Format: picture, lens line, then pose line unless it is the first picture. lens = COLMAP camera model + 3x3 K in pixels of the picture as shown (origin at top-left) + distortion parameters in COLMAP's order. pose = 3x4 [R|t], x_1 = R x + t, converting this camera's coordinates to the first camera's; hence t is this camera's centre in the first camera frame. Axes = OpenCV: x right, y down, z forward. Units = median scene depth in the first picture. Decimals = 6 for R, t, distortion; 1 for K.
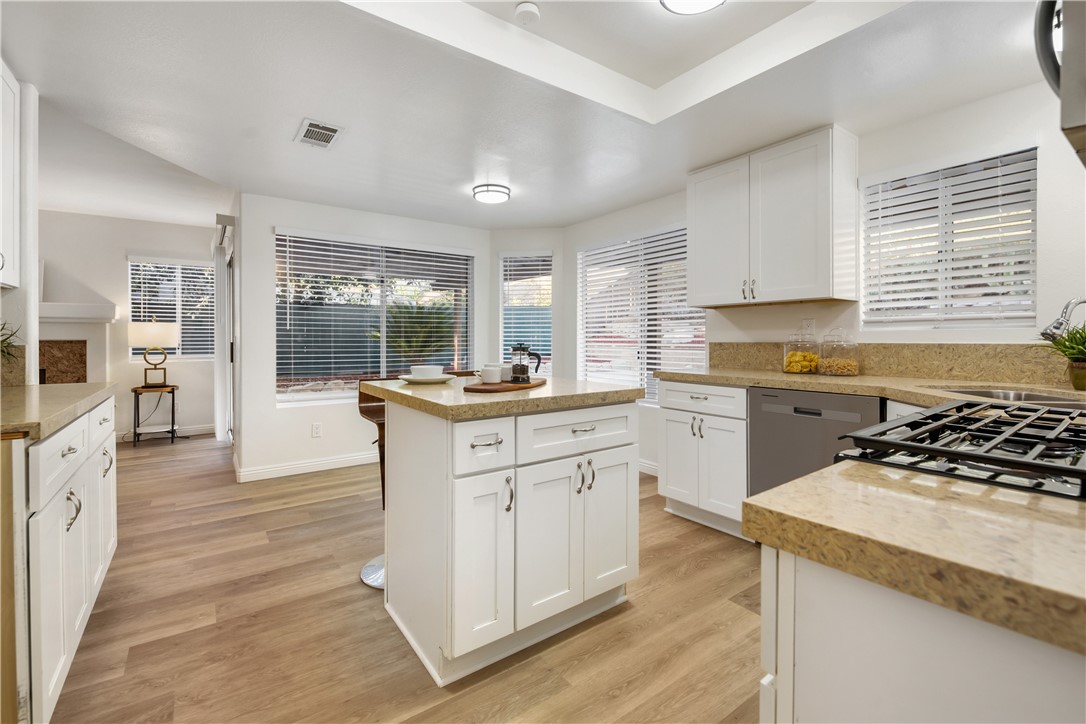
lens RADIAL K [[473.7, 0, 545.4], [0, 473.7, 340.4], [0, 0, 1]] dist [0.000369, -0.000241]
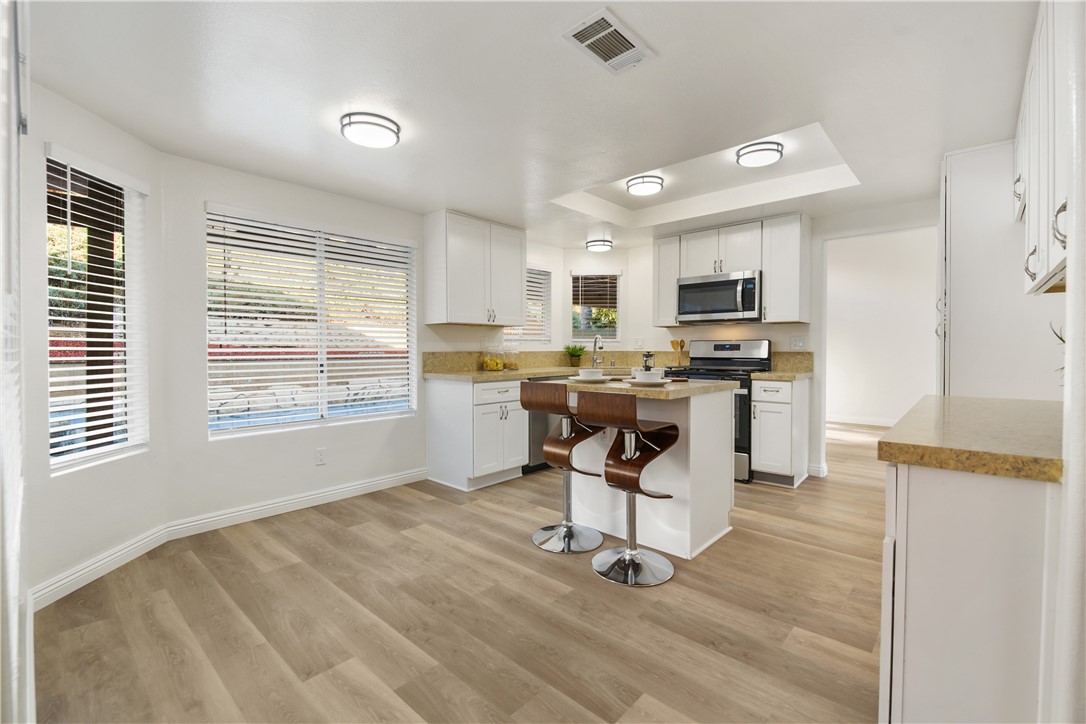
lens RADIAL K [[468.6, 0, 546.1], [0, 468.6, 355.0], [0, 0, 1]] dist [0.013395, -0.009964]
pose [[-0.200006, -0.014235, 0.979691, -1.208863], [0.007796, 0.999840, 0.016120, -0.008285], [-0.979764, 0.010862, -0.199863, 1.320601]]
